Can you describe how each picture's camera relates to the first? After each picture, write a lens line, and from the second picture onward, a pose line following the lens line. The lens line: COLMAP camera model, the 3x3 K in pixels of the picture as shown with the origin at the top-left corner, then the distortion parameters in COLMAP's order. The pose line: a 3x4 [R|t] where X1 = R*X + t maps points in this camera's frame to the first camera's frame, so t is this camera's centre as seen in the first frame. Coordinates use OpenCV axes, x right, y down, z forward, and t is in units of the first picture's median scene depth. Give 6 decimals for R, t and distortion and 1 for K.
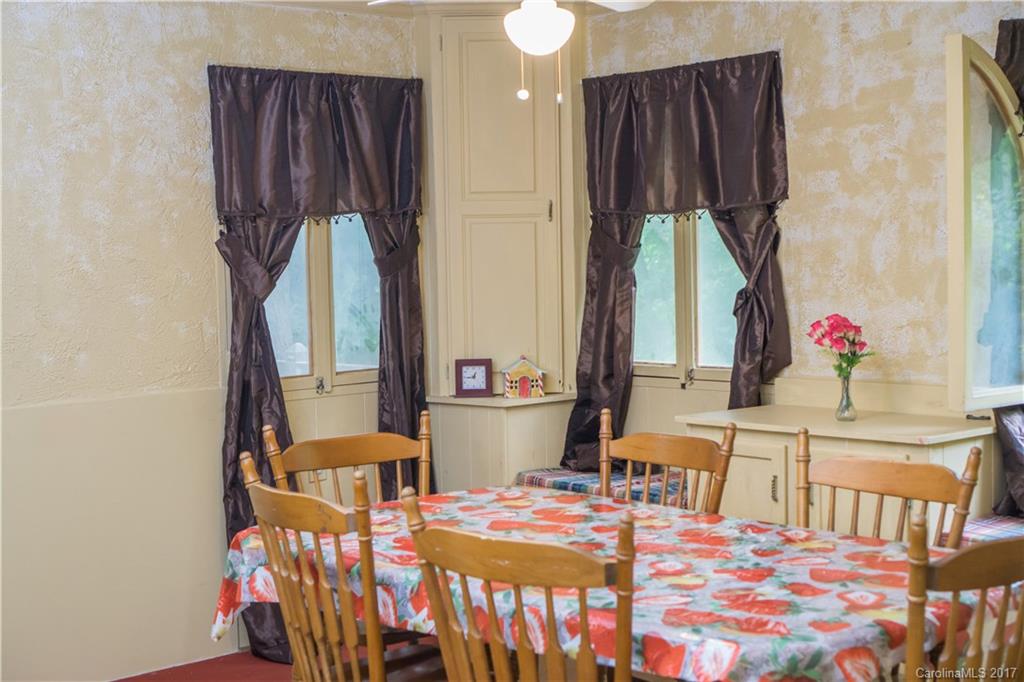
lens RADIAL K [[1535.8, 0, 525.0], [0, 1535.8, 338.6], [0, 0, 1]] dist [0.013425, -0.355406]
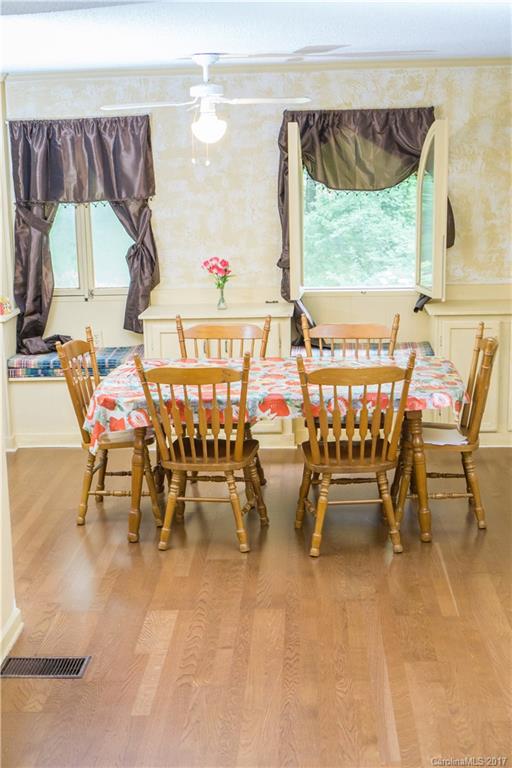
lens RADIAL K [[1151.9, 0, 256.0], [0, 1151.9, 384.0], [0, 0, 1]] dist [0.013425, -0.355406]
pose [[0.724765, -0.137338, 0.675170, -0.735610], [0.048979, 0.987723, 0.148338, -0.067032], [-0.687253, -0.074441, 0.722594, -0.118539]]
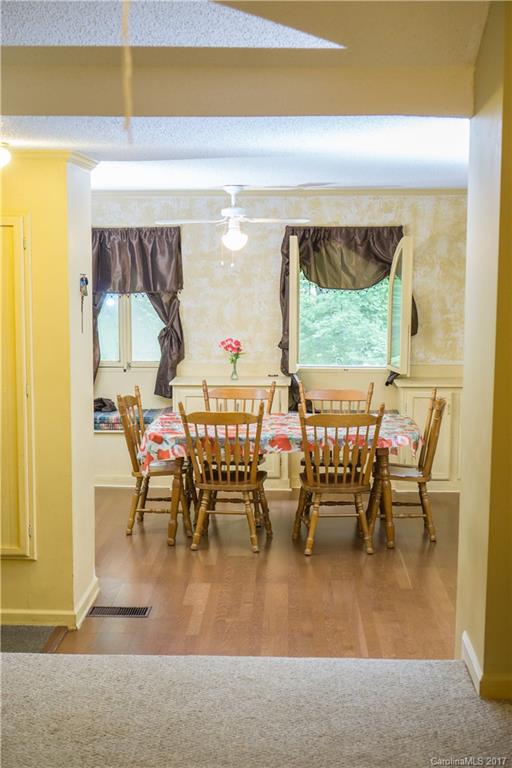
lens RADIAL K [[1151.9, 0, 256.0], [0, 1151.9, 384.0], [0, 0, 1]] dist [0.013425, -0.355406]
pose [[0.713958, -0.059947, 0.697617, -1.020265], [0.023726, 0.997827, 0.061462, -0.052292], [-0.699786, -0.027330, 0.713830, -0.359847]]
